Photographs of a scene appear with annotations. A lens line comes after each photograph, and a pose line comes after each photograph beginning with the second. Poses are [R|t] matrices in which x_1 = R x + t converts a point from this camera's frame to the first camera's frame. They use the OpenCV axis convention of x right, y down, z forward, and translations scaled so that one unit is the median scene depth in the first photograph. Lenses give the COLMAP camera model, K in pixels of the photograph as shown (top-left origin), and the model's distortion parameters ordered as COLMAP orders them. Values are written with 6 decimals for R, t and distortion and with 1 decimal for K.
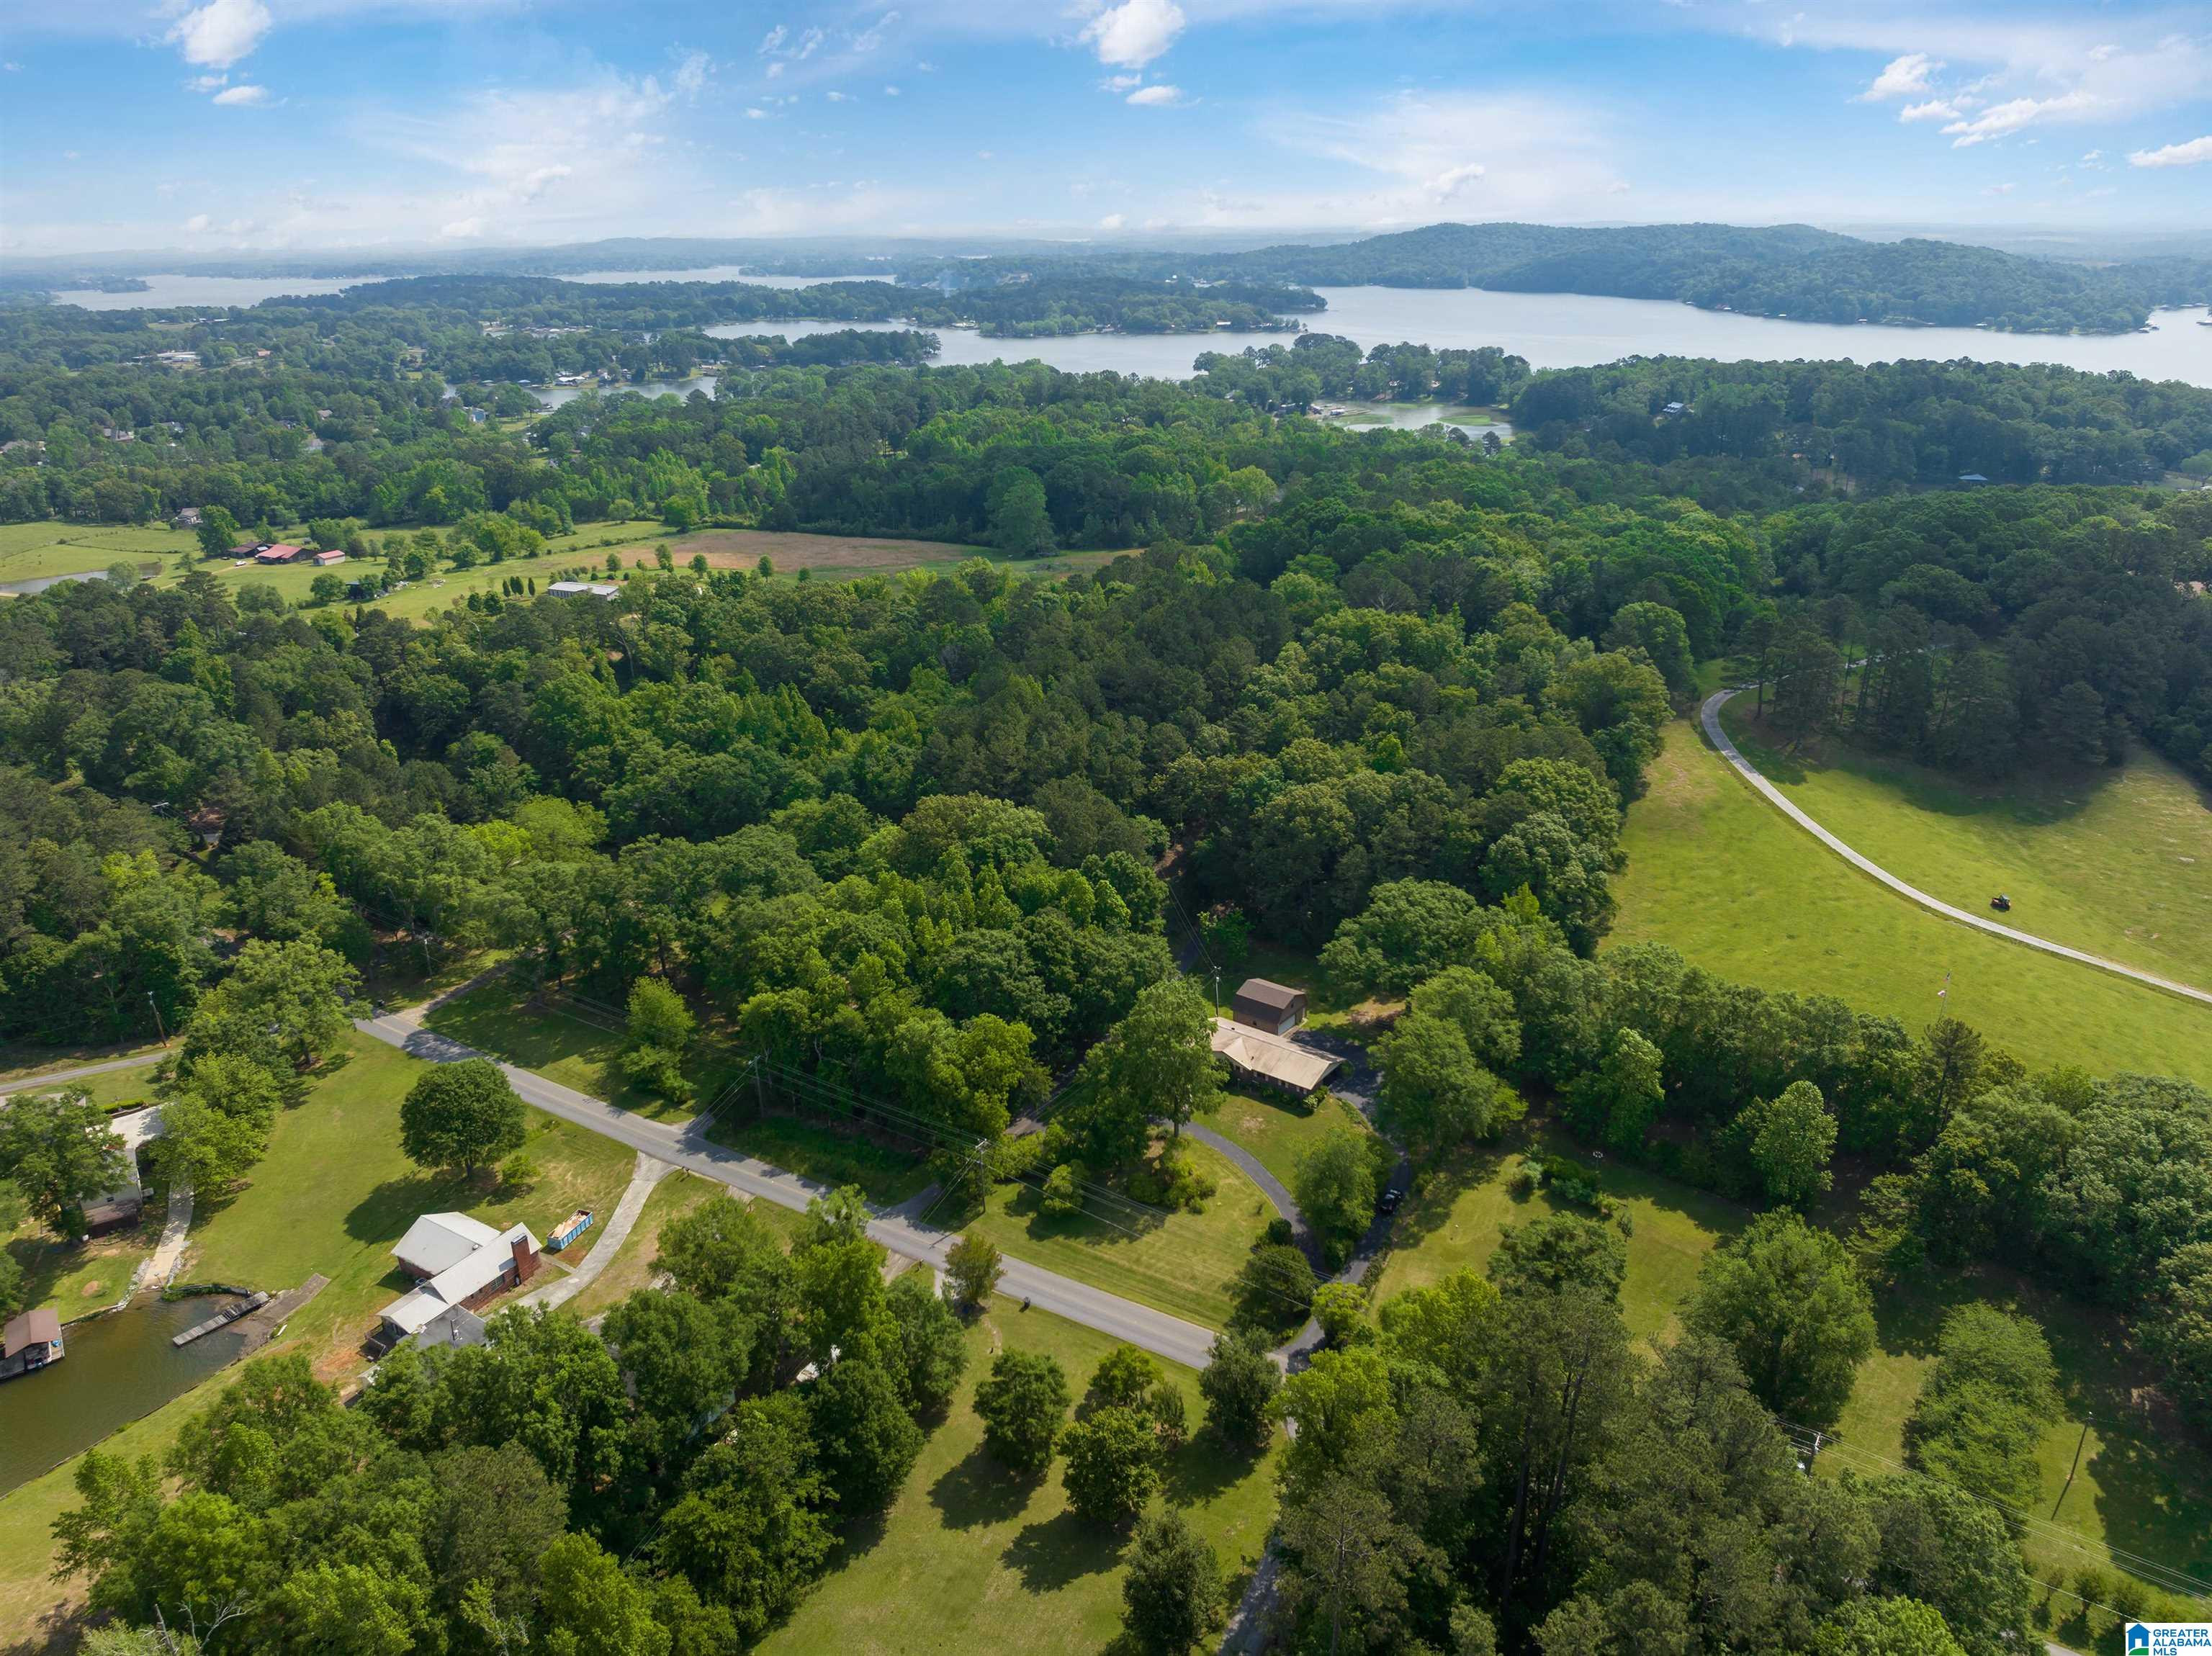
lens RADIAL K [[1576.8, 0, 1102.9], [0, 1576.8, 827.5], [0, 0, 1]] dist [-0.038694, 0.003673]
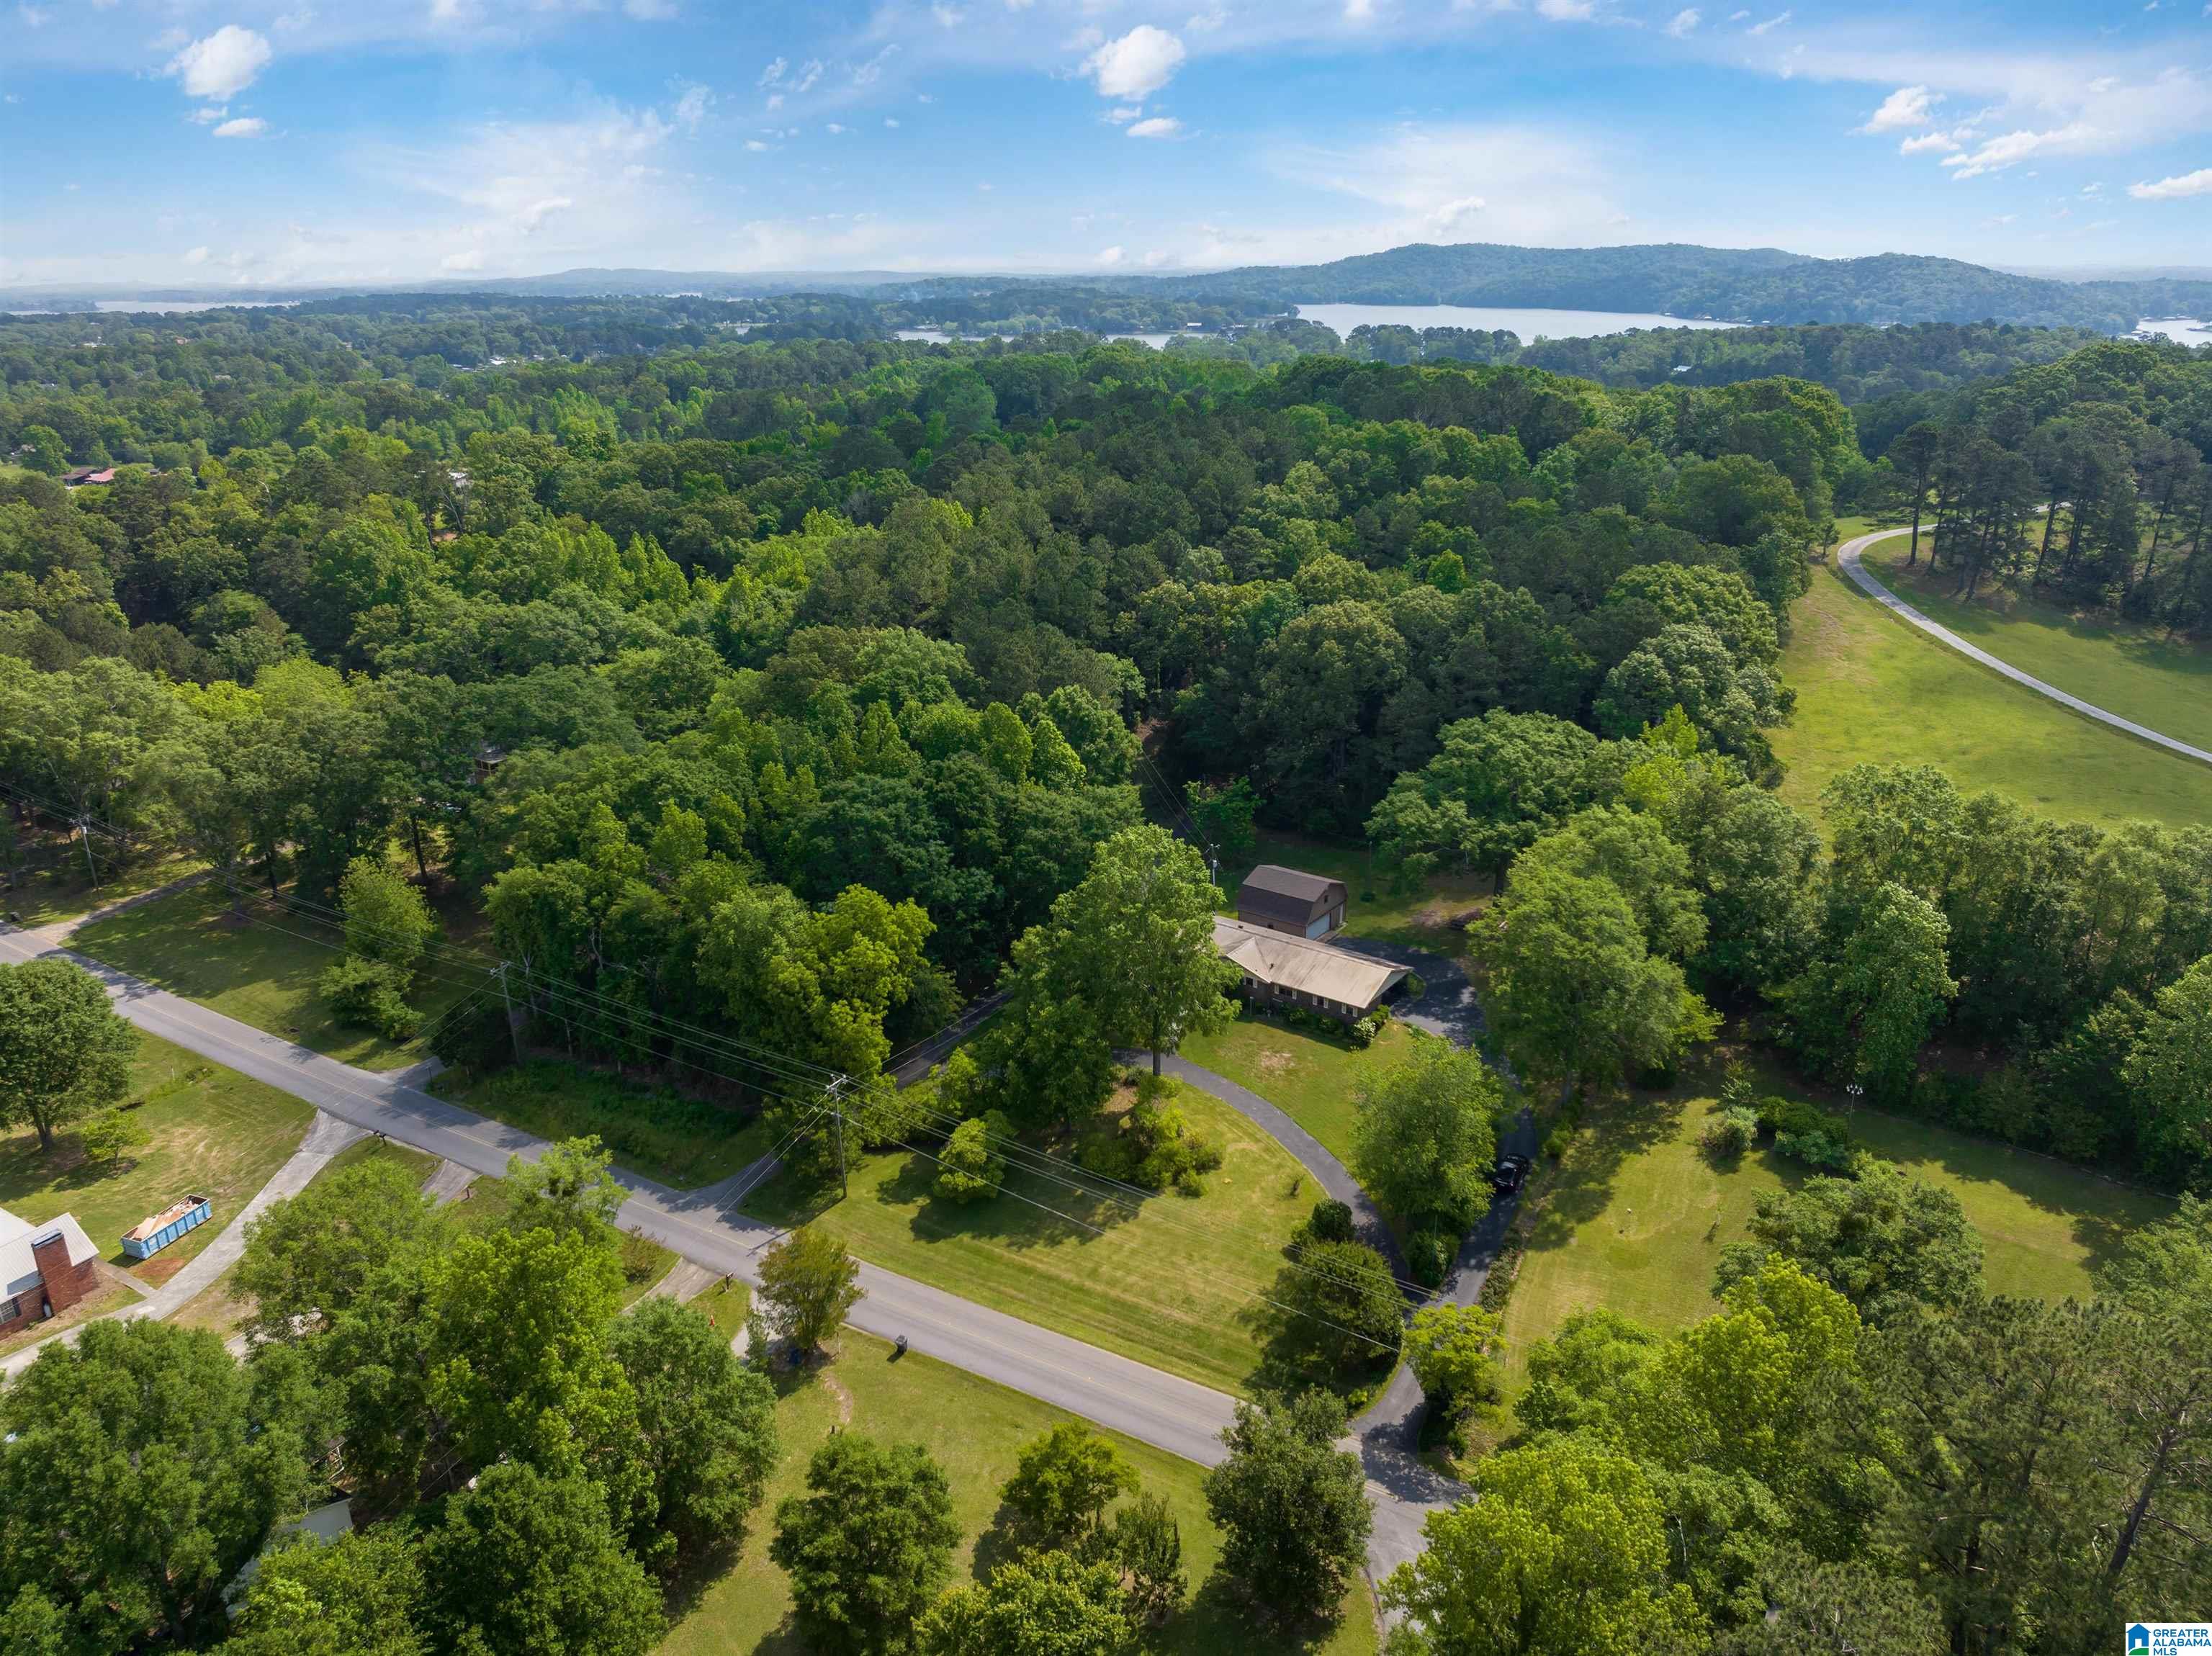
lens RADIAL K [[1581.8, 0, 1109.4], [0, 1581.8, 832.6], [0, 0, 1]] dist [-0.043507, 0.000106]
pose [[0.999704, -0.000256, 0.024312, 0.012060], [0.000742, 0.999800, -0.019965, 0.107461], [-0.024302, 0.019977, 0.999505, 0.356578]]
